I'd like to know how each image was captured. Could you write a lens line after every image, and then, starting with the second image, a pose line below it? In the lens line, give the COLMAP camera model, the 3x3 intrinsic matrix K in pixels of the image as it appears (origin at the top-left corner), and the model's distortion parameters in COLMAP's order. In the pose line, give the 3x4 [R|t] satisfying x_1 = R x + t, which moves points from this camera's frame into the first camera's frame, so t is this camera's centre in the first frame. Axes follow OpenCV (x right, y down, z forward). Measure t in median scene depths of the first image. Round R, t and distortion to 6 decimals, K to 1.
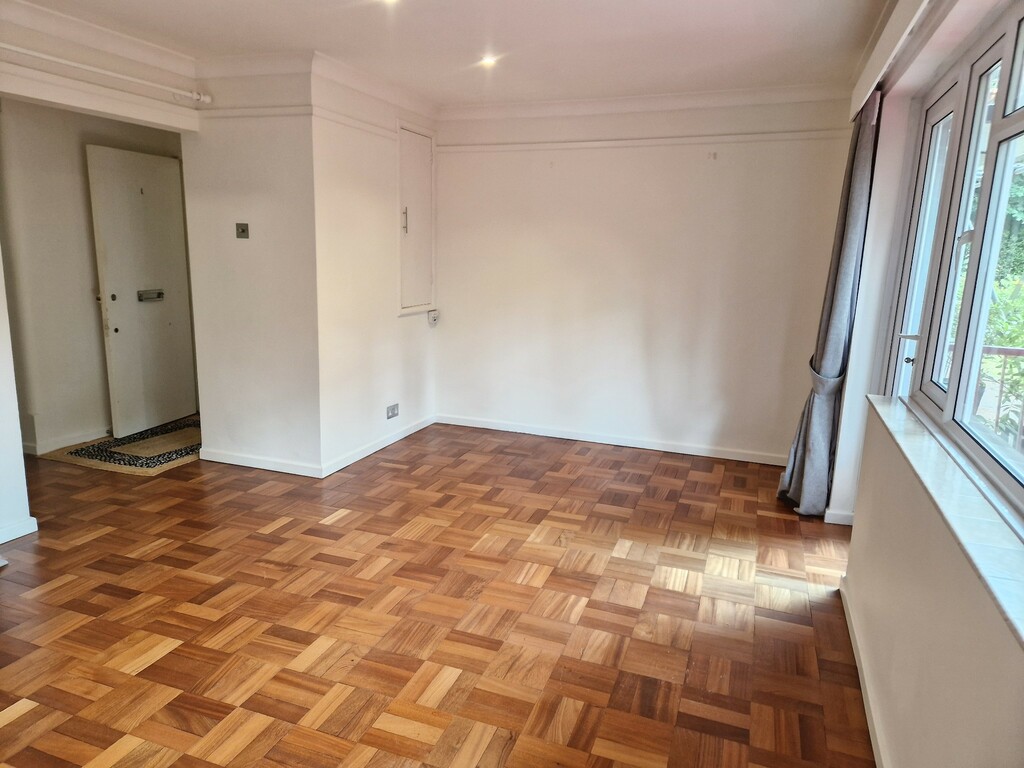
lens RADIAL K [[684.5, 0, 509.3], [0, 684.5, 382.3], [0, 0, 1]] dist [0.051360, -0.002085]
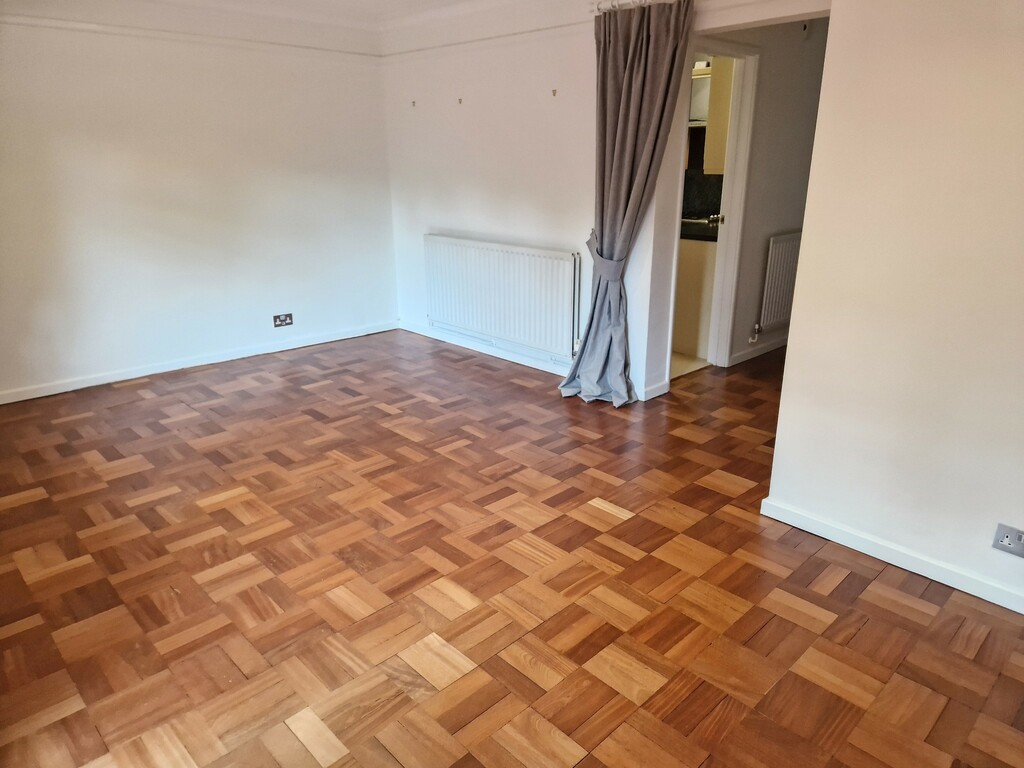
lens RADIAL K [[684.5, 0, 513.8], [0, 684.5, 385.2], [0, 0, 1]] dist [0.051360, -0.002085]
pose [[-0.437789, 0.256413, -0.861738, 0.485880], [-0.187674, 0.911292, 0.366503, -0.223945], [0.879272, 0.322177, -0.350832, 1.233485]]
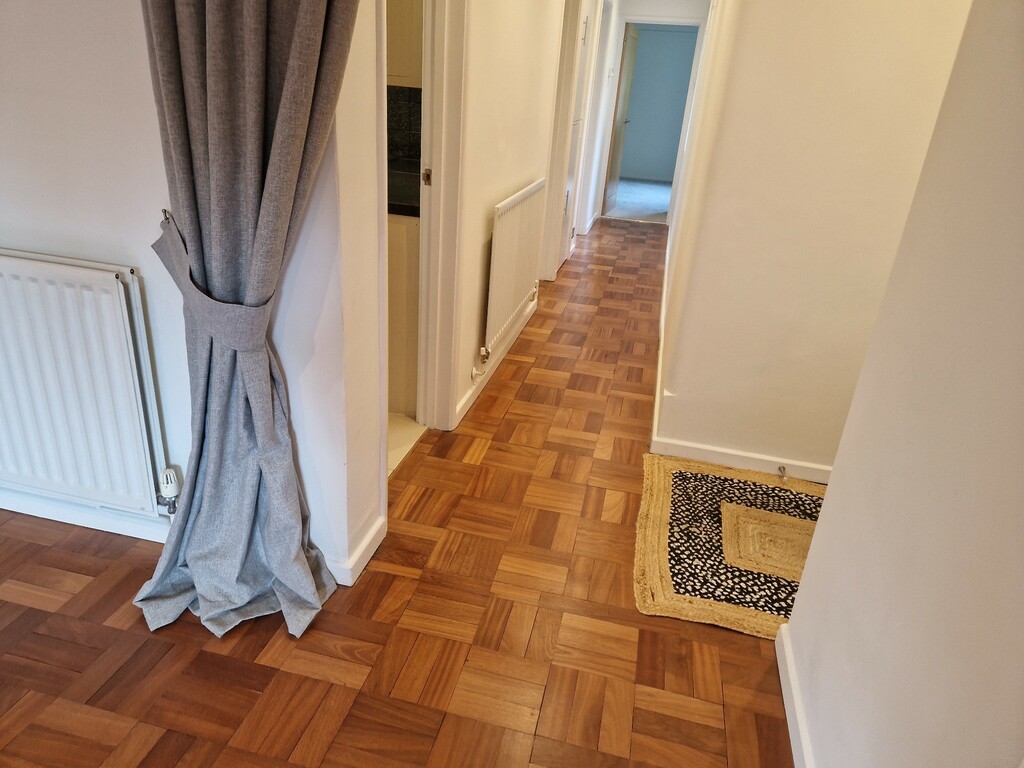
lens RADIAL K [[684.5, 0, 510.1], [0, 684.5, 374.7], [0, 0, 1]] dist [0.051360, -0.002085]
pose [[0.124074, 0.366307, -0.922185, -0.198101], [-0.259836, 0.908931, 0.326083, -0.169727], [0.957649, 0.199158, 0.207954, 0.985403]]
